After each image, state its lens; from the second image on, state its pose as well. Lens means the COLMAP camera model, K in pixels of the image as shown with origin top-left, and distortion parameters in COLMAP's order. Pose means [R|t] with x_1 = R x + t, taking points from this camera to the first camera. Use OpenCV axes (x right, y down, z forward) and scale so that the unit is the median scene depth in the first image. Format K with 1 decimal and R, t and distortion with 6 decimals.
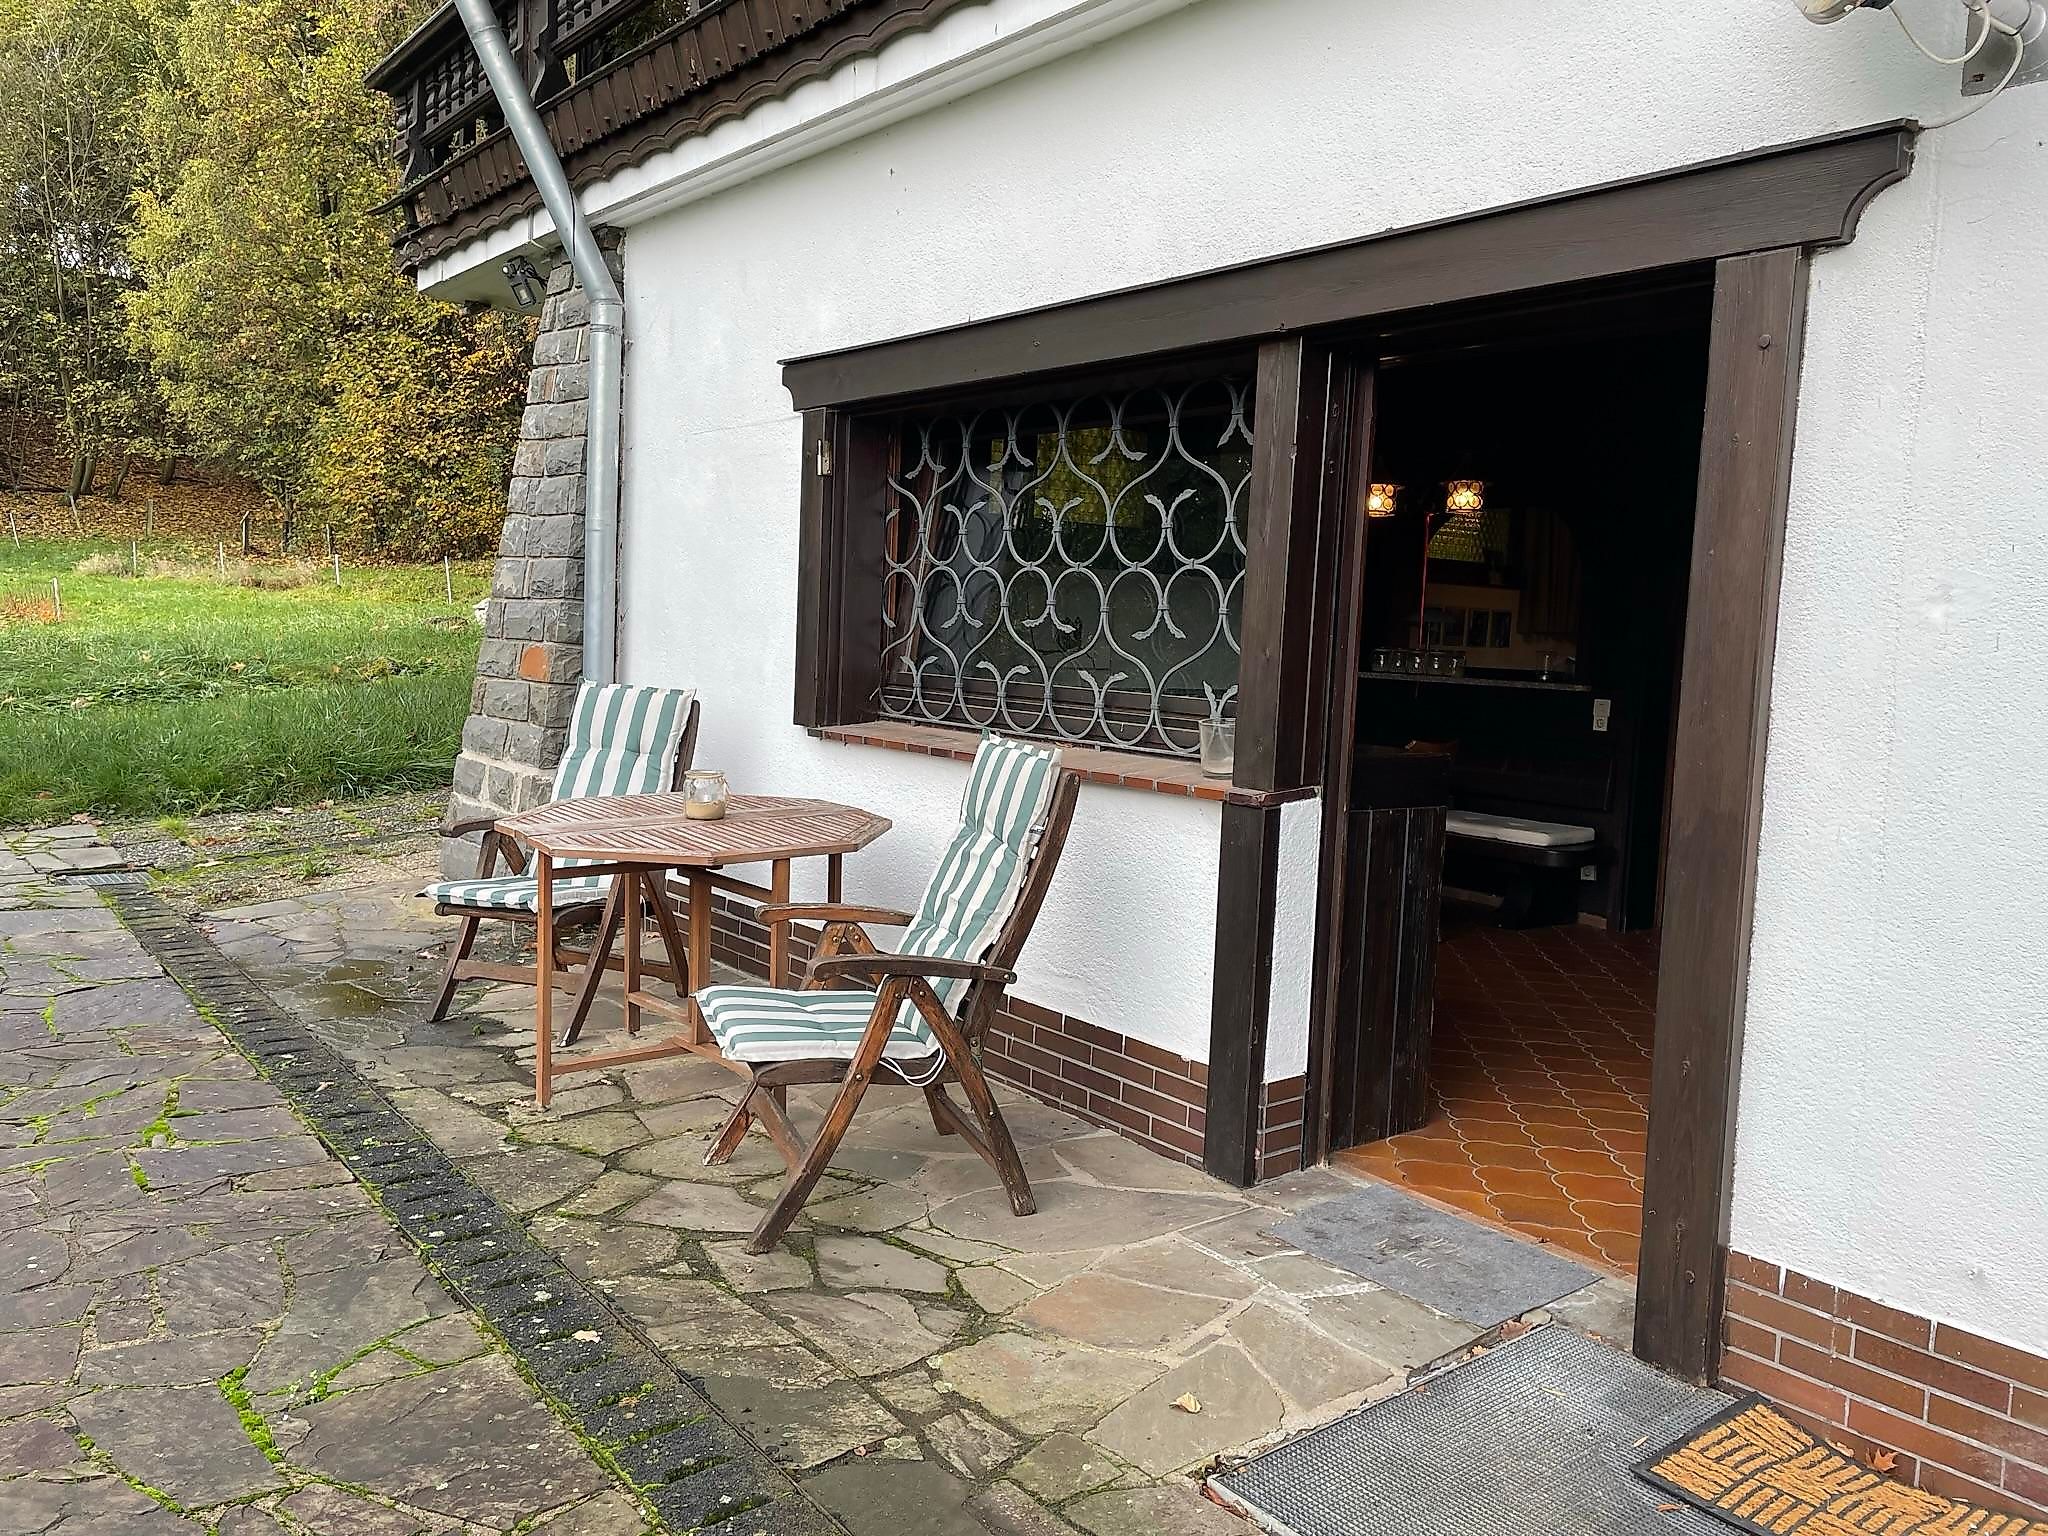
lens RADIAL K [[1520.3, 0, 1026.4], [0, 1520.3, 763.4], [0, 0, 1]] dist [0.018410, -0.011048]
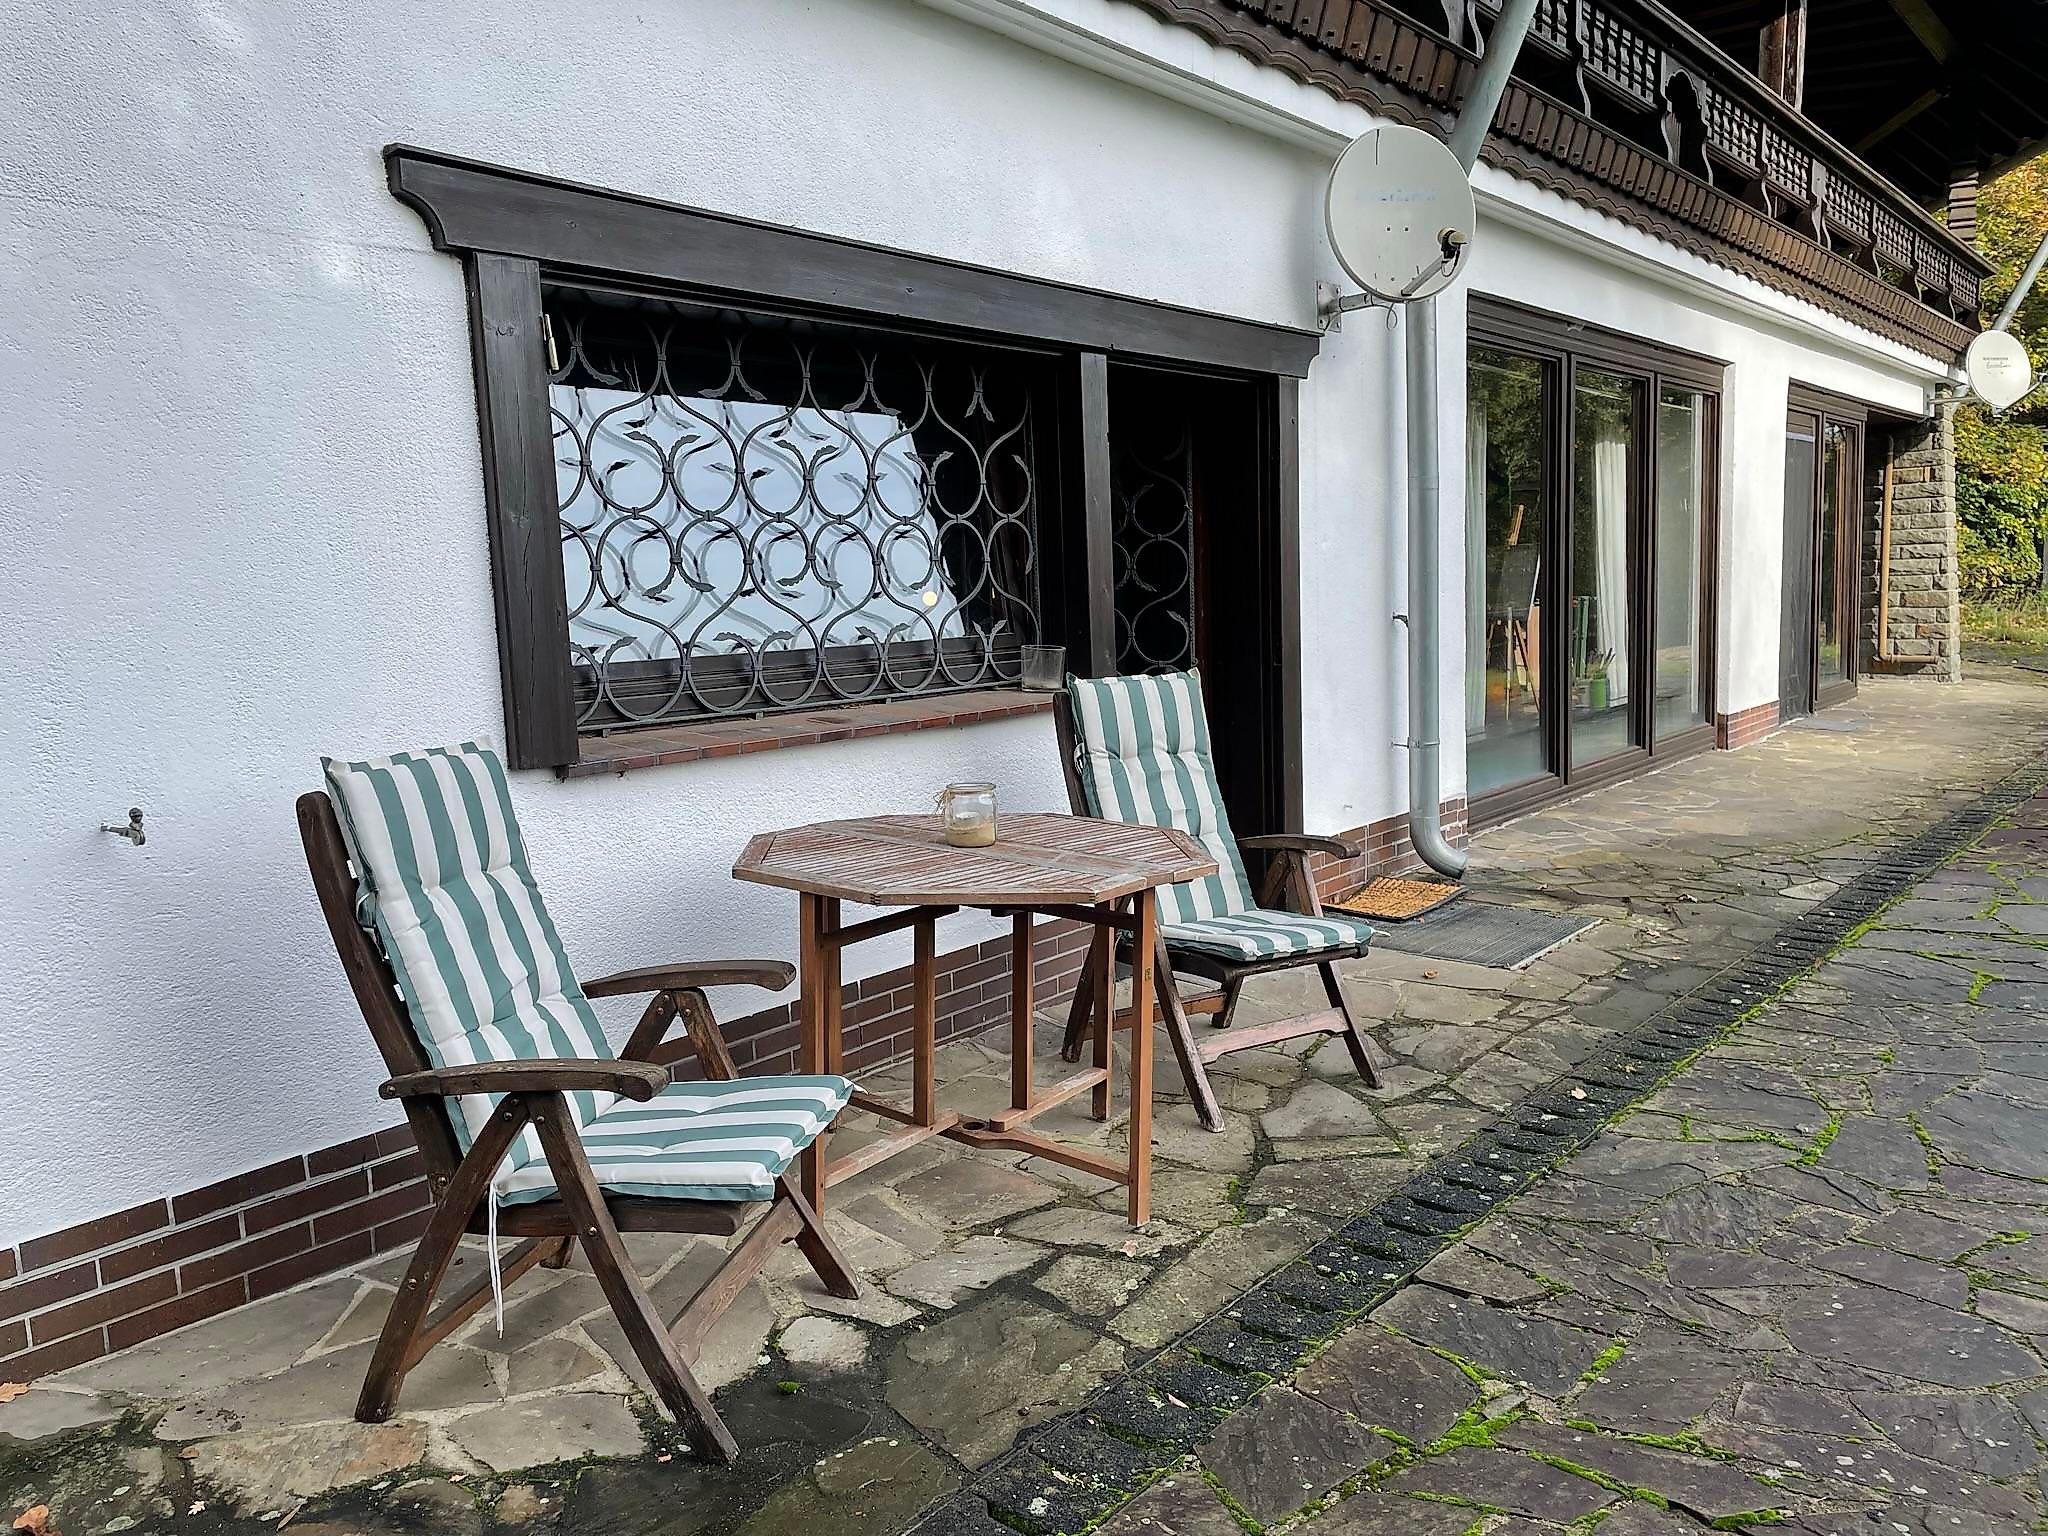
lens RADIAL K [[1520.3, 0, 1026.6], [0, 1520.3, 770.8], [0, 0, 1]] dist [0.018410, -0.011048]
pose [[-0.185503, -0.148575, 0.971346, -1.147095], [0.131570, 0.975847, 0.174390, -0.154380], [-0.973796, 0.160150, -0.161475, 1.295936]]
